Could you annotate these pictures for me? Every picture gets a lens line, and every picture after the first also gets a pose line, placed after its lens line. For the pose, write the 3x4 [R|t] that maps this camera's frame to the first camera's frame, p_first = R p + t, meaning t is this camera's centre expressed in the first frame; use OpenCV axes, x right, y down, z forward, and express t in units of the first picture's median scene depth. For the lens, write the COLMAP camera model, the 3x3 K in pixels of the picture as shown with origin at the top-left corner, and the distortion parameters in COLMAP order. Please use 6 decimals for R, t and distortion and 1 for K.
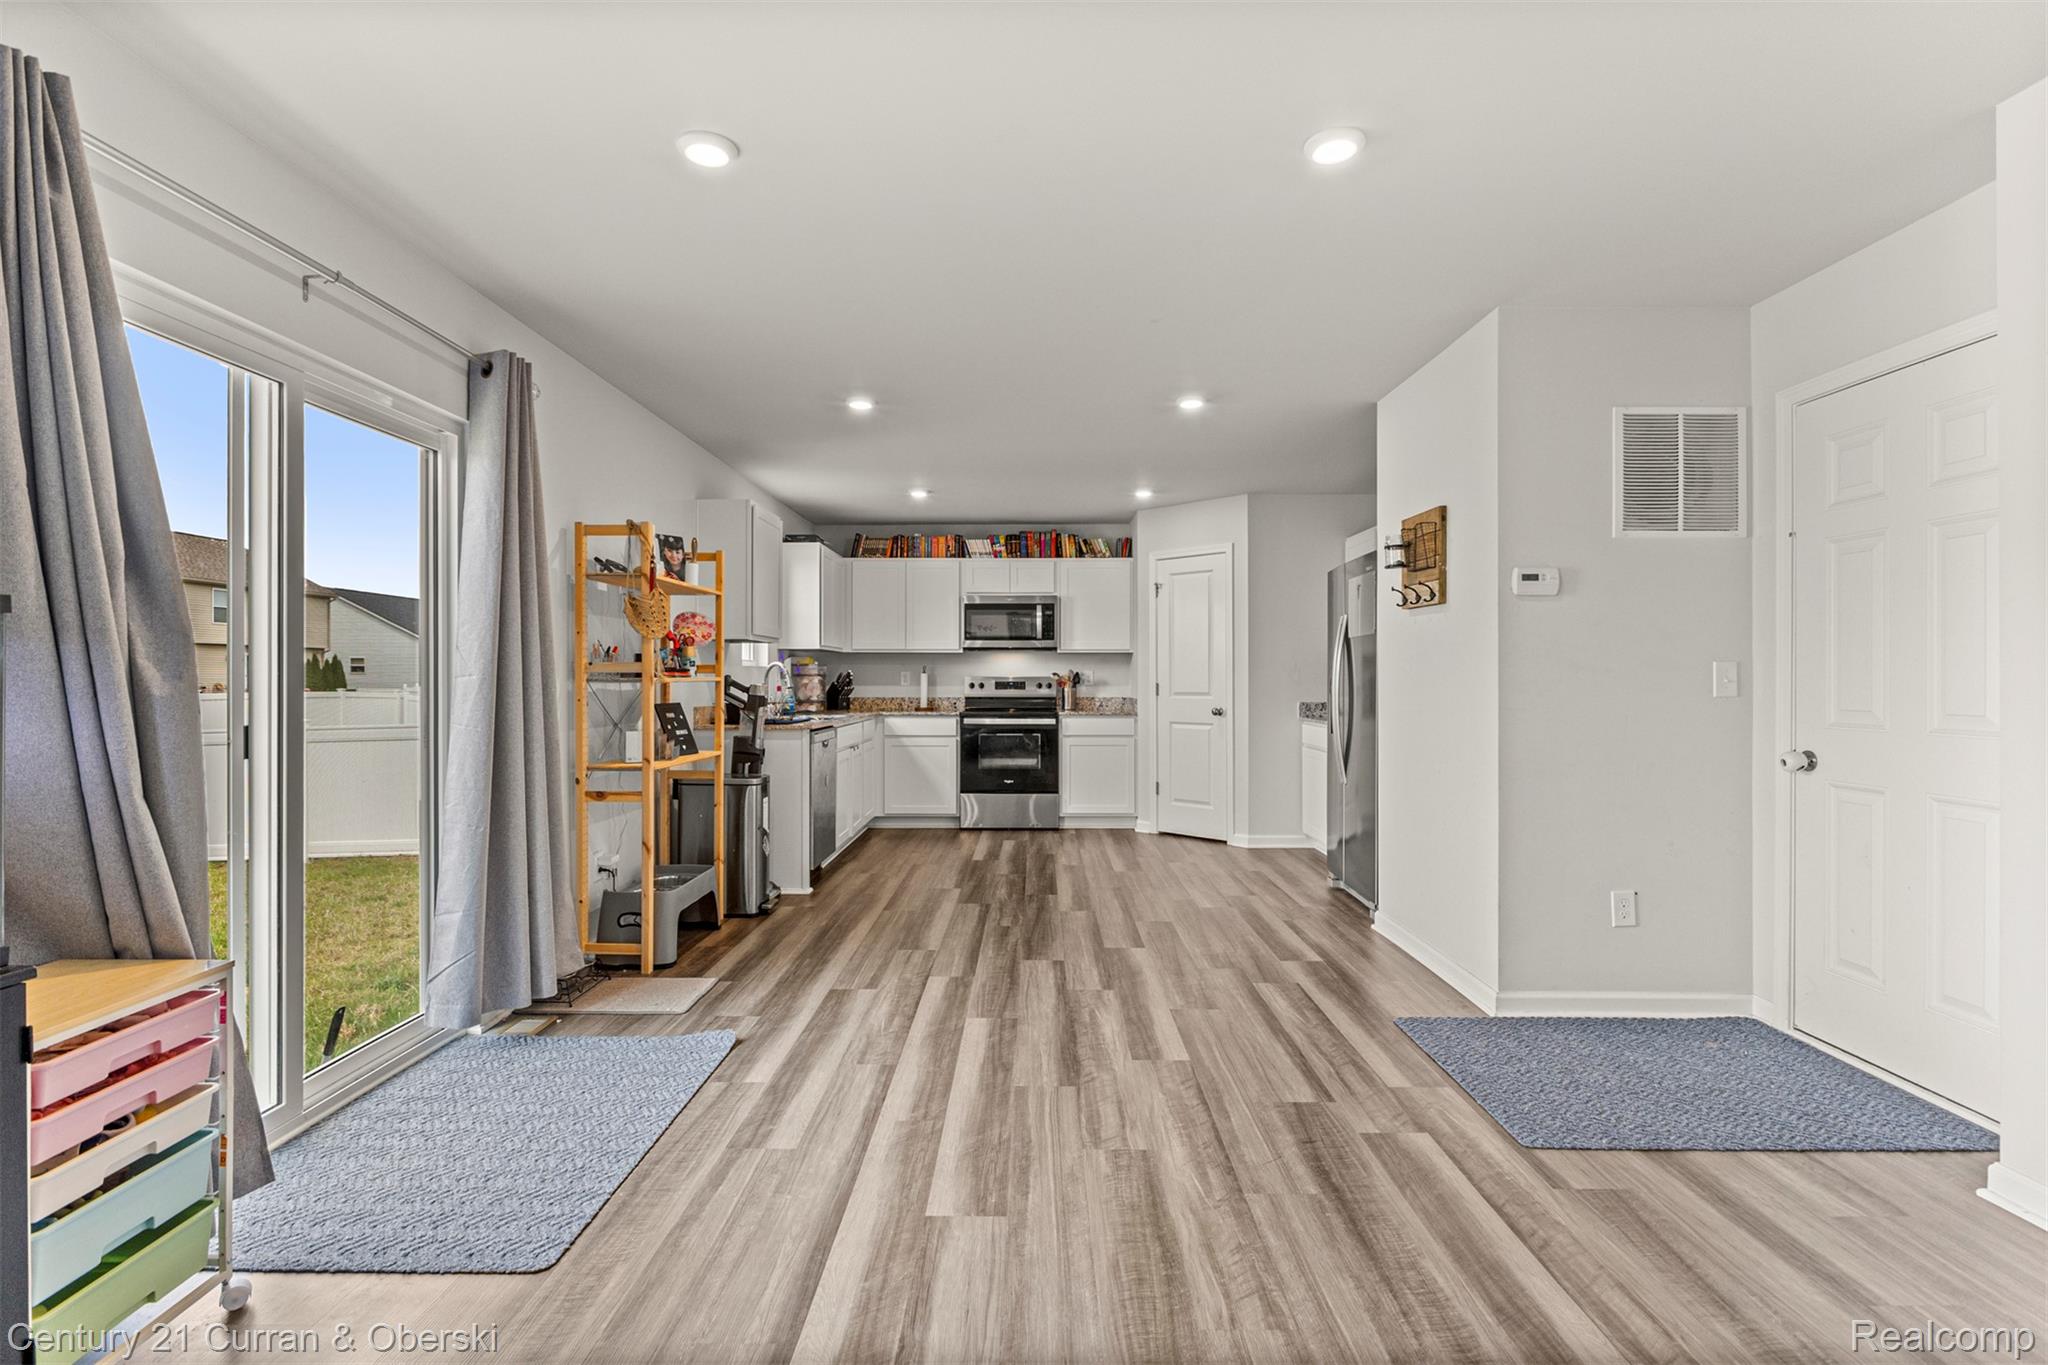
lens RADIAL K [[951.4, 0, 1022.2], [0, 951.4, 680.3], [0, 0, 1]] dist [-0.003620, 0.003369]
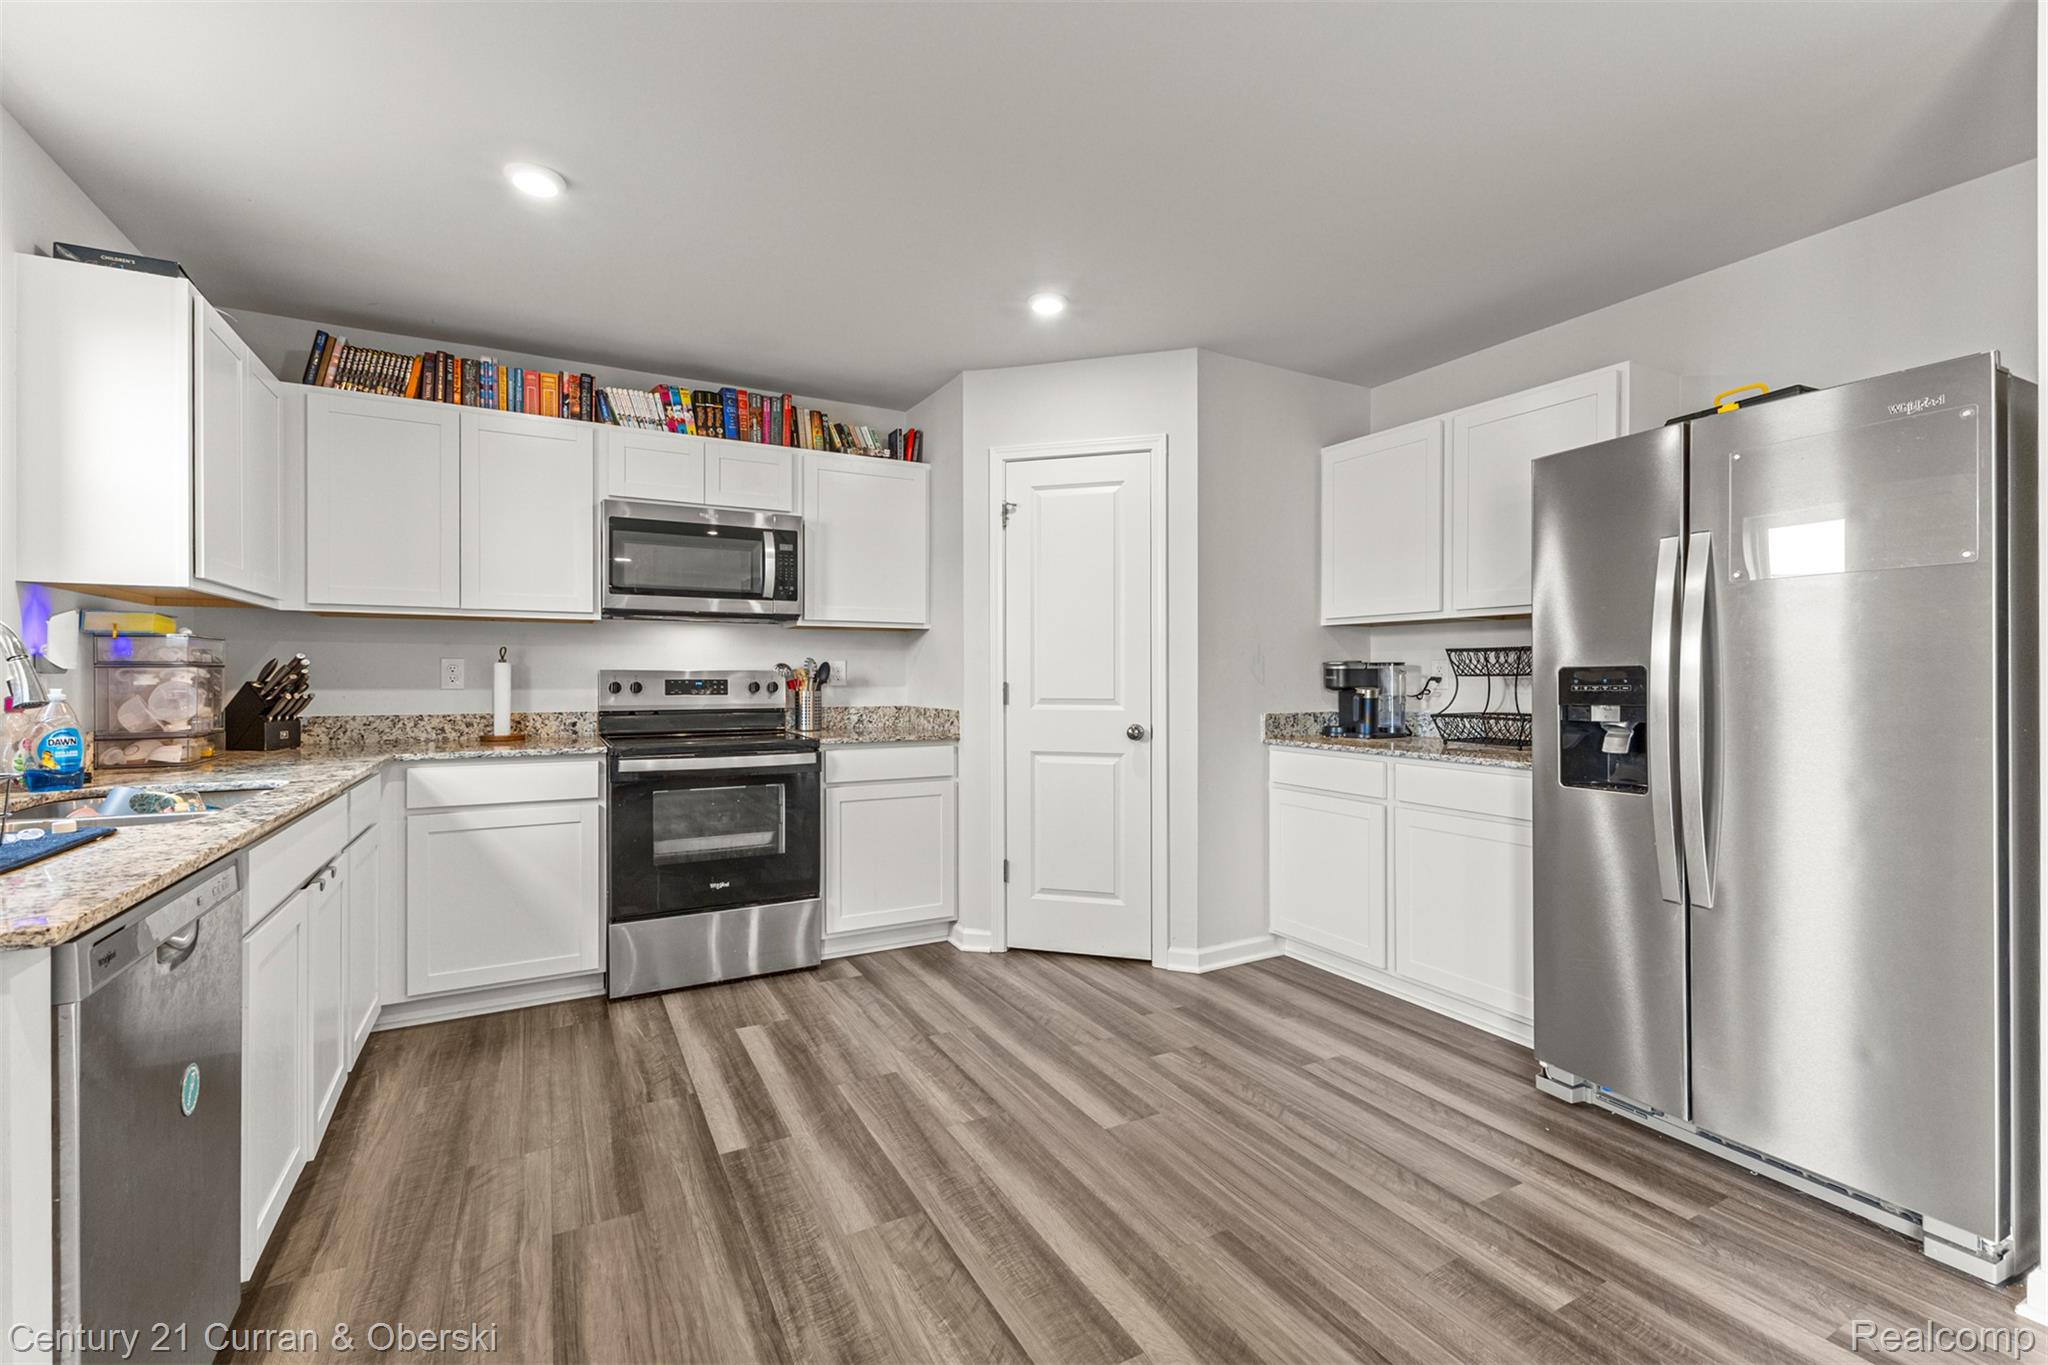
lens RADIAL K [[880.3, 0, 1027.6], [0, 880.3, 677.9], [0, 0, 1]] dist [0.003608, 0.000006]
pose [[0.870927, -0.001032, 0.491411, -0.099640], [0.000588, 0.999999, 0.001059, -0.000134], [-0.491412, -0.000633, 0.870927, 0.541041]]
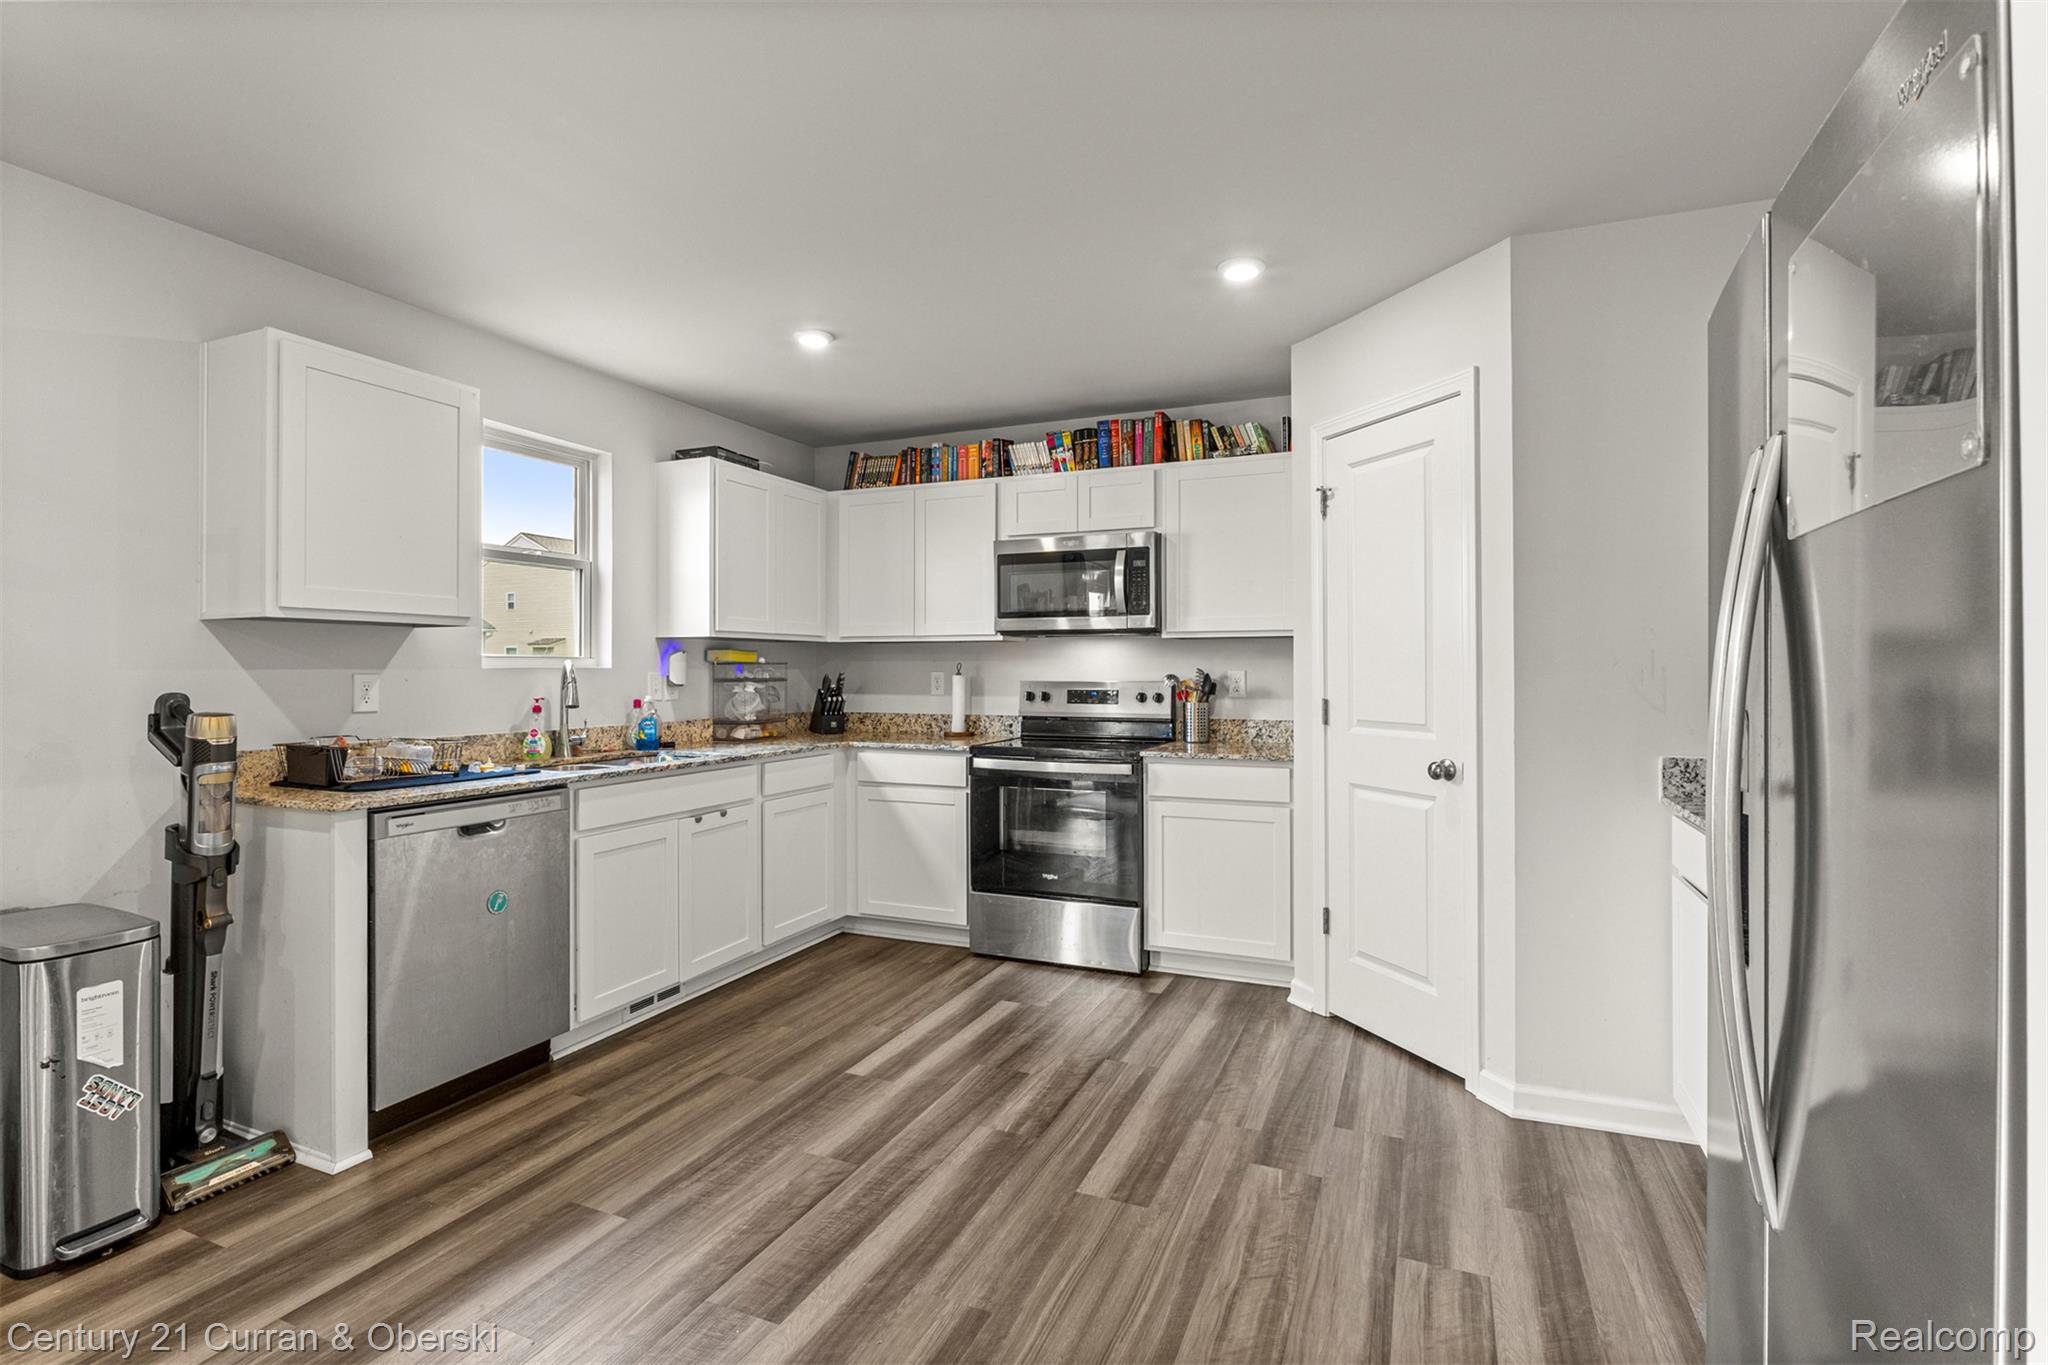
lens RADIAL K [[951.4, 0, 1032.4], [0, 951.4, 666.8], [0, 0, 1]] dist [-0.003620, 0.003369]
pose [[0.926155, -0.002698, -0.377134, 0.184123], [0.001097, 0.999989, -0.004459, -0.010979], [0.377142, 0.003716, 0.926148, 0.503316]]
